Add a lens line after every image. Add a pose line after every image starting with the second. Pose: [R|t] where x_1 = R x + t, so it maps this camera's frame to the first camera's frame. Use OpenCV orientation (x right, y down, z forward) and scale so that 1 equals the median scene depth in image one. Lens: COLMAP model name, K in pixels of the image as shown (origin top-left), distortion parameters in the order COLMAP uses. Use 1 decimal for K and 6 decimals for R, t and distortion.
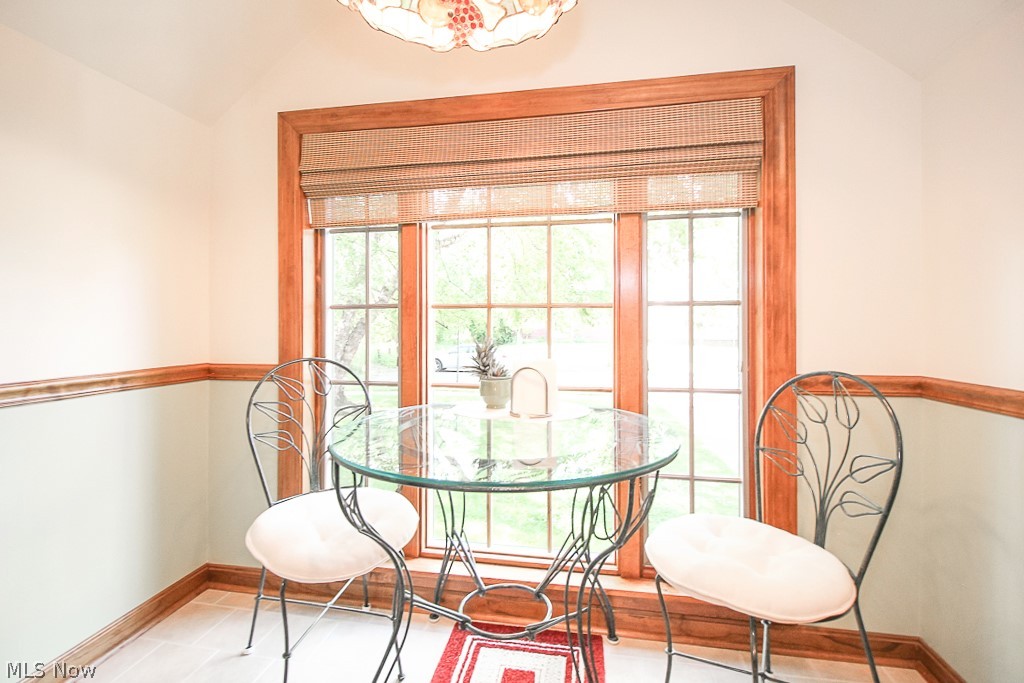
lens RADIAL K [[447.9, 0, 513.2], [0, 447.9, 323.3], [0, 0, 1]] dist [0.001187, 0.000744]
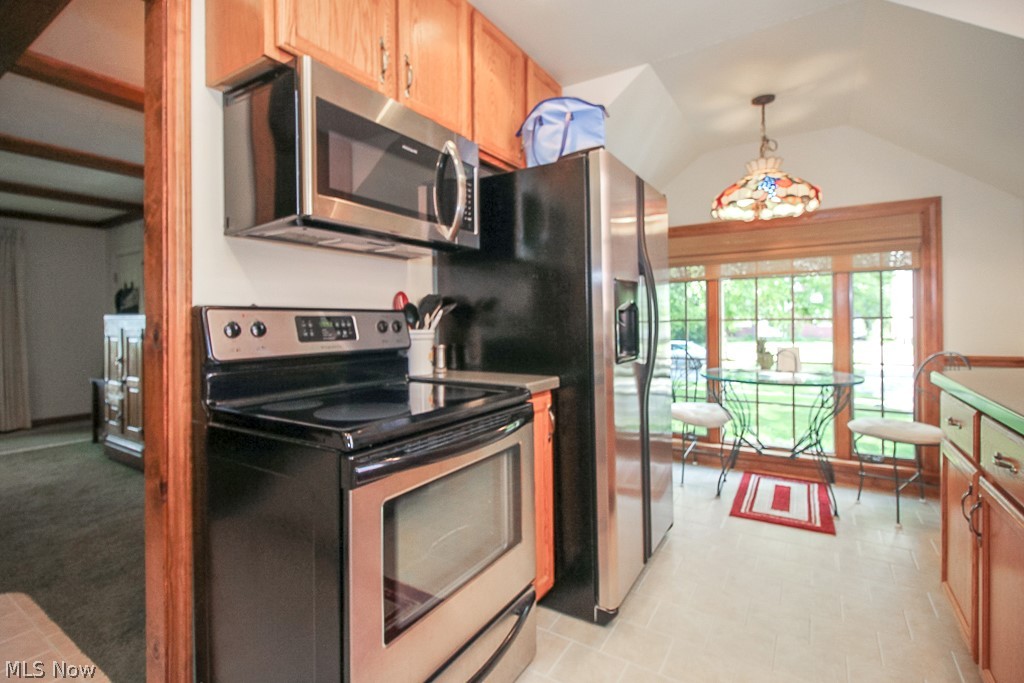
lens RADIAL K [[479.3, 0, 500.3], [0, 479.3, 323.2], [0, 0, 1]] dist [-0.001891, -0.000988]
pose [[0.920216, -0.009488, -0.391295, -0.313513], [0.011474, 0.999930, 0.002738, -0.049022], [0.391242, -0.007009, 0.920261, -1.604619]]
